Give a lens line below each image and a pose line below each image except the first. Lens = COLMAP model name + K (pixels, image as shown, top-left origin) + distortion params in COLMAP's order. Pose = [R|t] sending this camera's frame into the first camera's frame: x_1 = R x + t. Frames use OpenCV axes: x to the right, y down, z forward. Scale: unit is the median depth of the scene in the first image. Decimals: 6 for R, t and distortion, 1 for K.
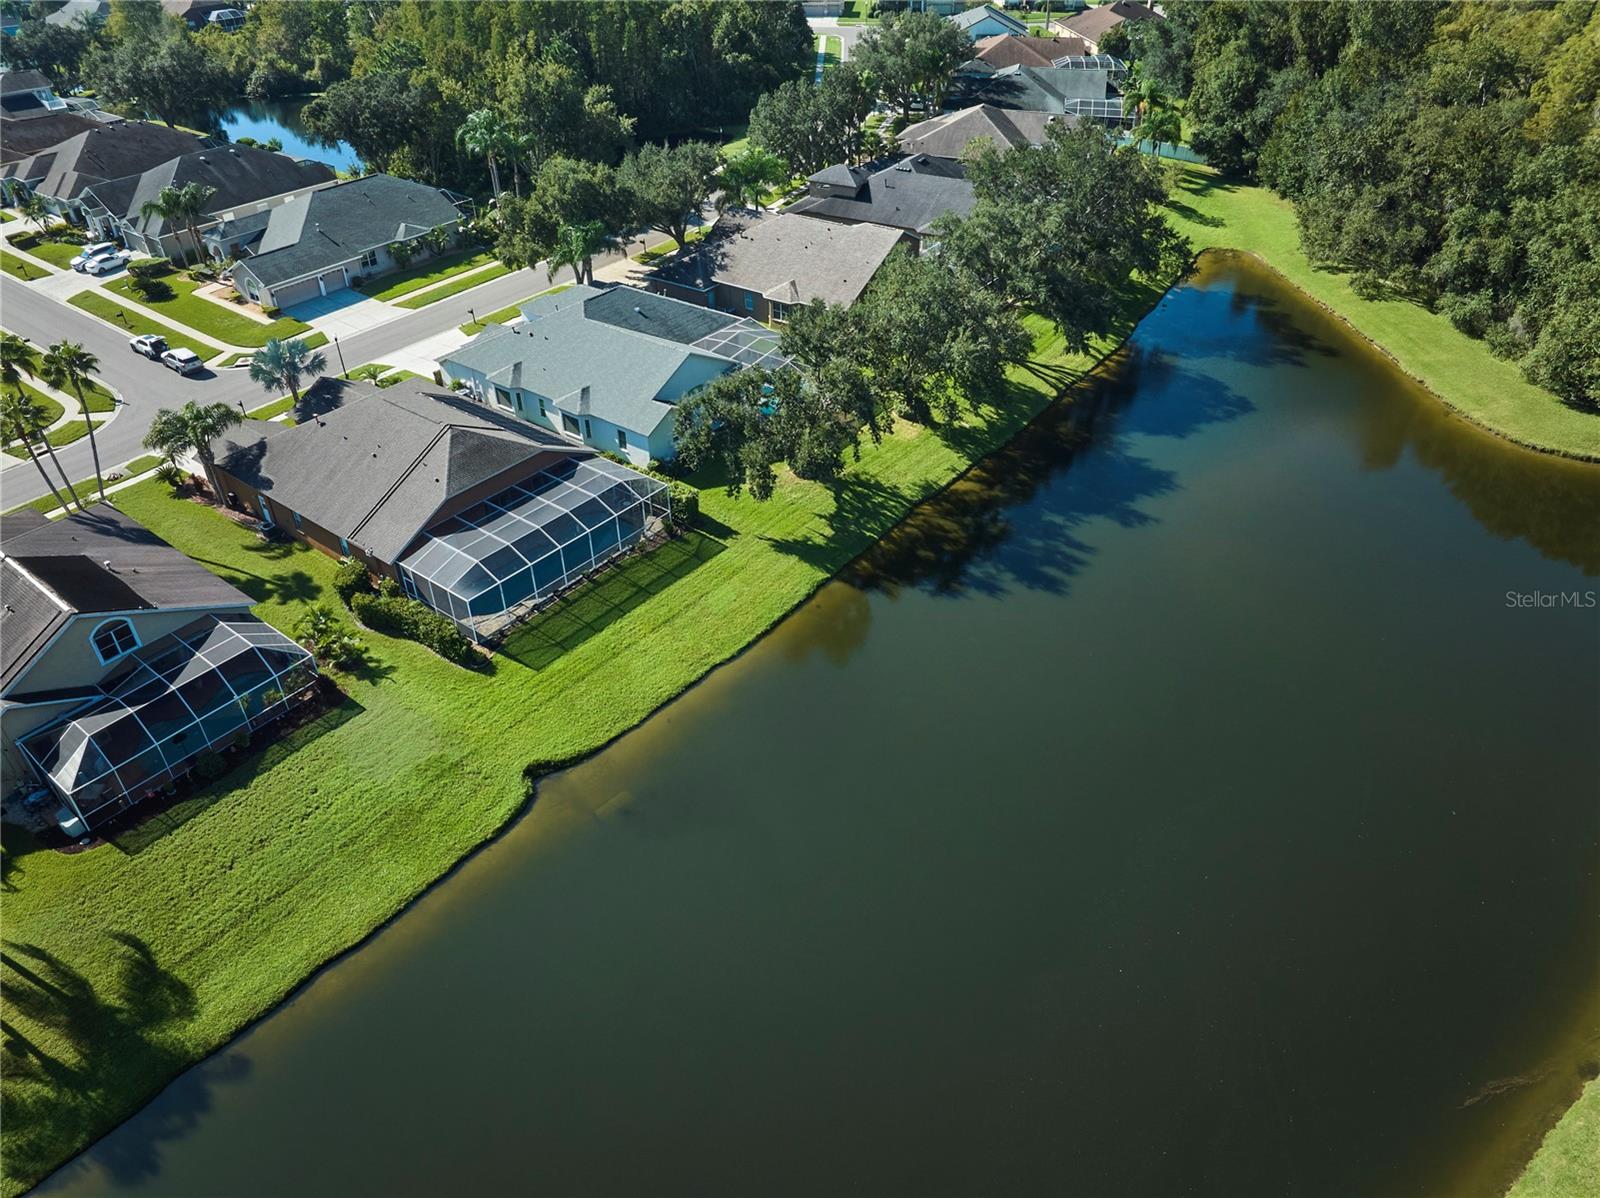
lens RADIAL K [[1123.8, 0, 800.0], [0, 1123.8, 599.0], [0, 0, 1]] dist [-0.034753, -0.006528]
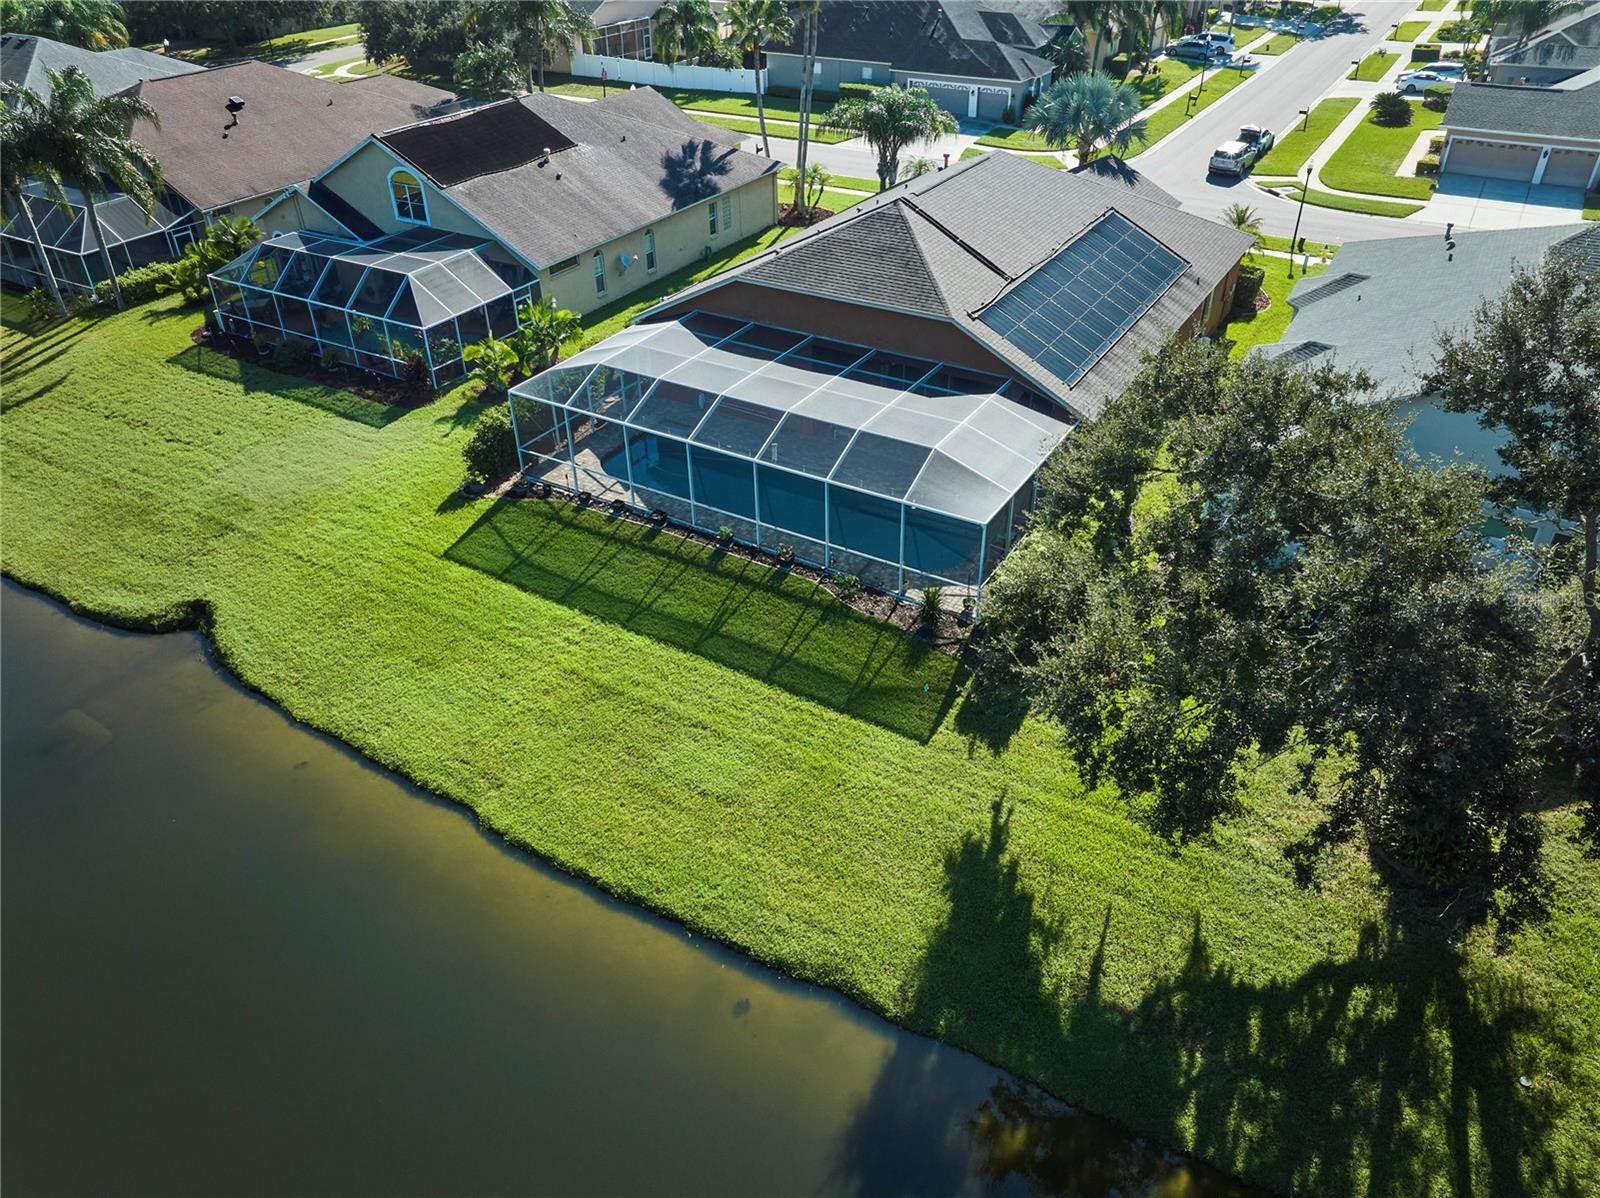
lens RADIAL K [[1123.8, 0, 800.0], [0, 1123.8, 599.0], [0, 0, 1]] dist [-0.034753, -0.006528]
pose [[0.121556, 0.579233, -0.806048, 0.225794], [-0.570570, 0.705269, 0.420767, -0.236817], [0.812203, 0.408760, 0.416223, 0.902035]]
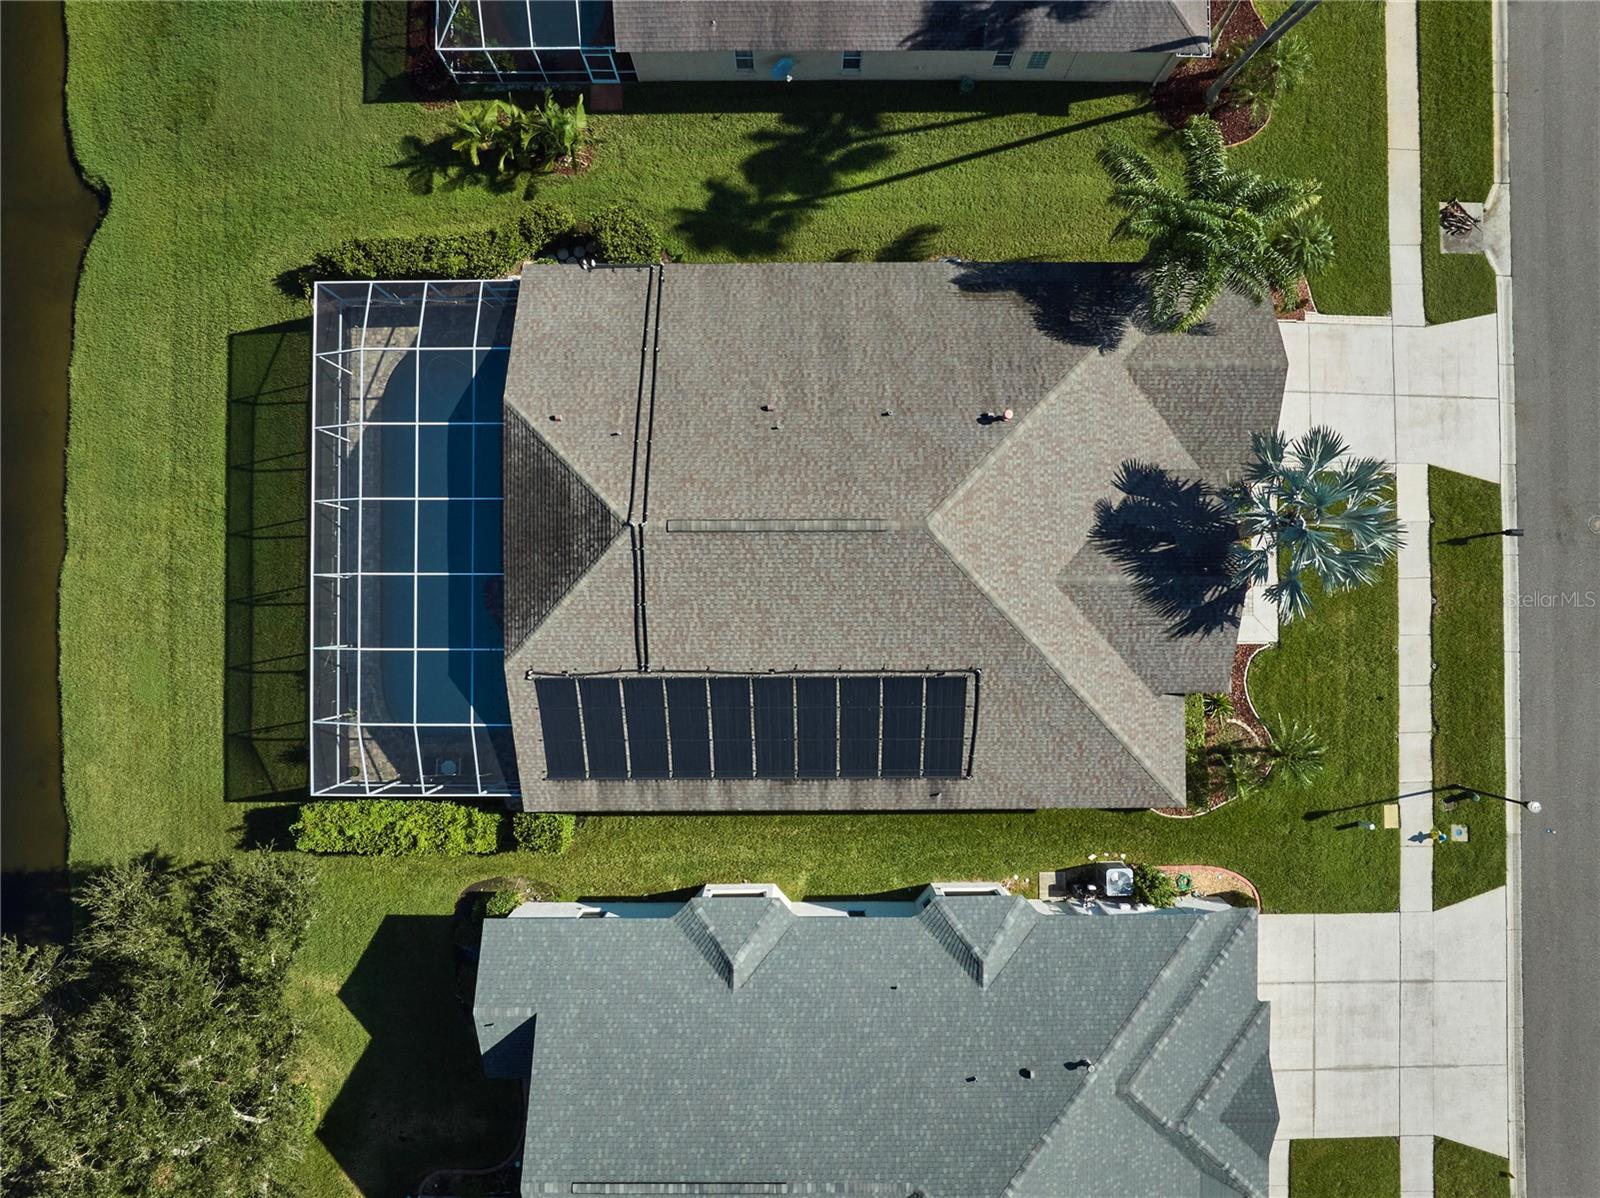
lens RADIAL K [[1123.8, 0, 800.0], [0, 1123.8, 599.0], [0, 0, 1]] dist [-0.034753, -0.006528]
pose [[-0.782173, 0.623022, 0.006934, -0.382563], [-0.355503, -0.455401, 0.816228, -0.598707], [0.511686, 0.635967, 0.577688, 0.877791]]
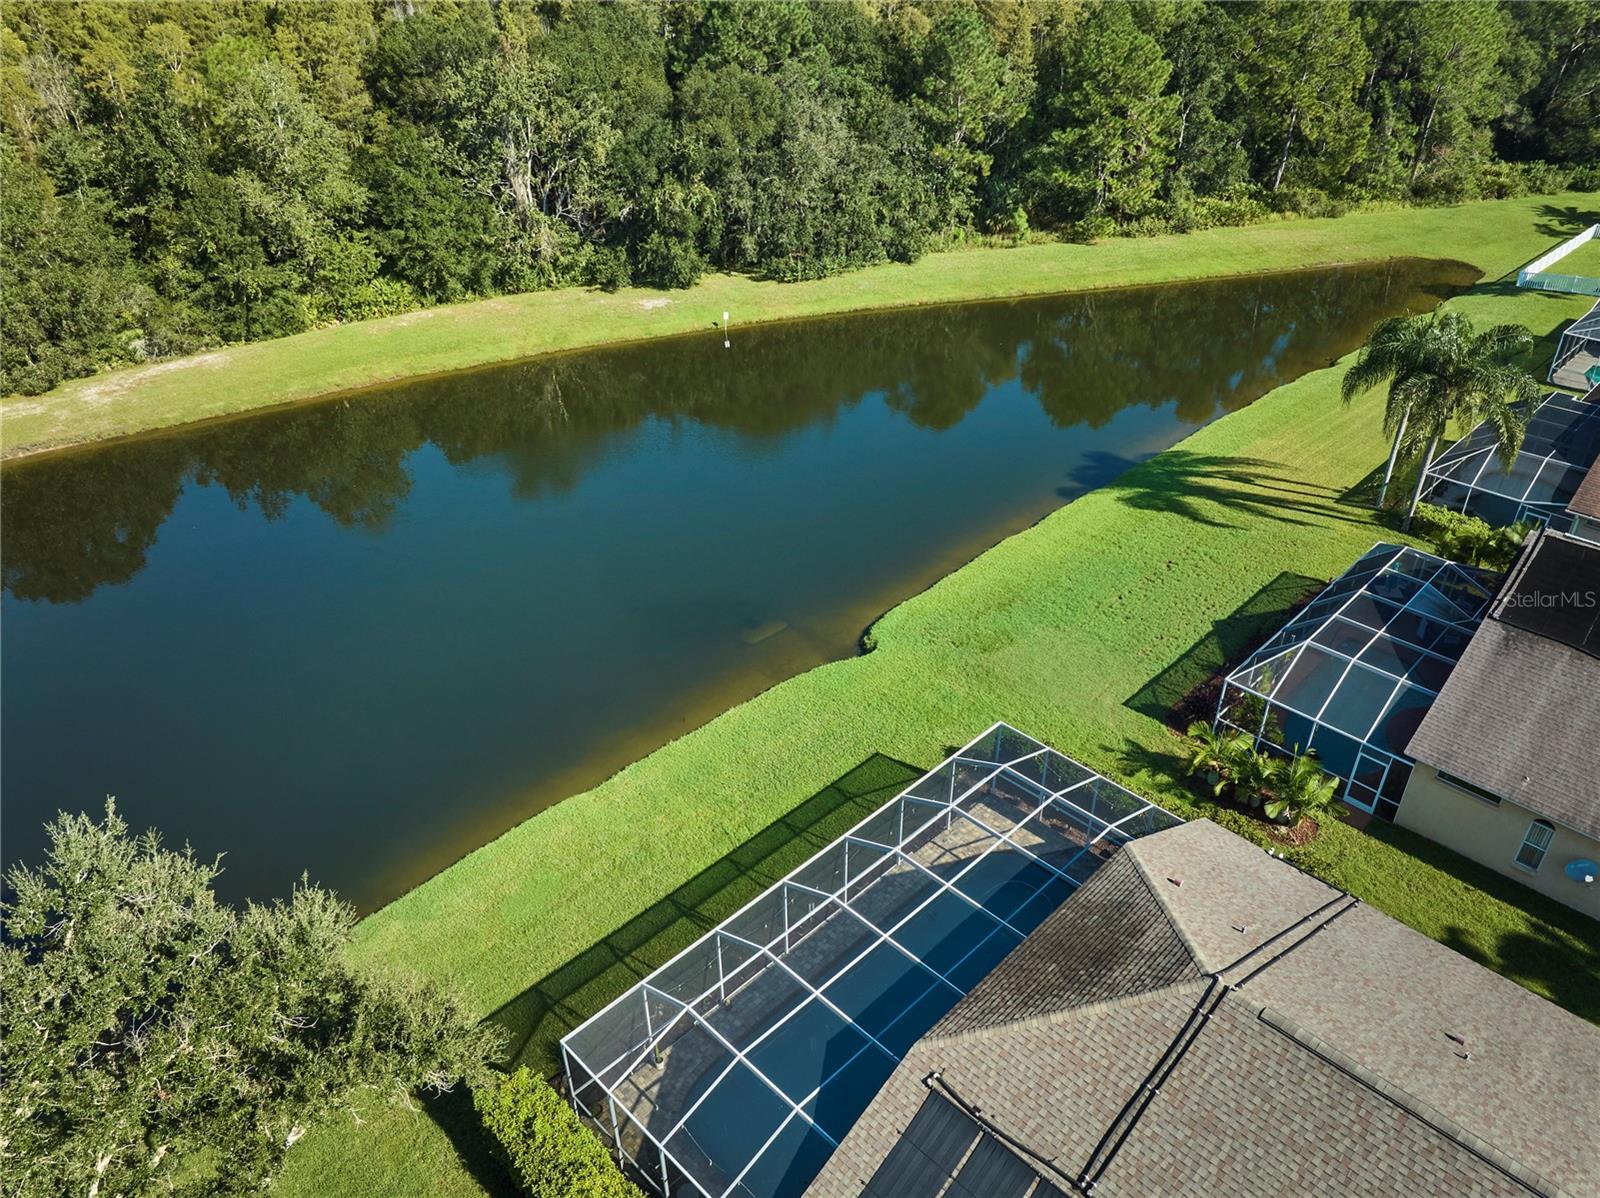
lens RADIAL K [[1125.5, 0, 816.8], [0, 1125.5, 600.4], [0, 0, 1]] dist [-0.034345, 0.000027]
pose [[-0.993103, -0.046937, 0.107436, -0.256770], [0.082377, 0.372696, 0.924290, -0.524254], [-0.083425, 0.926766, -0.366260, 1.122819]]
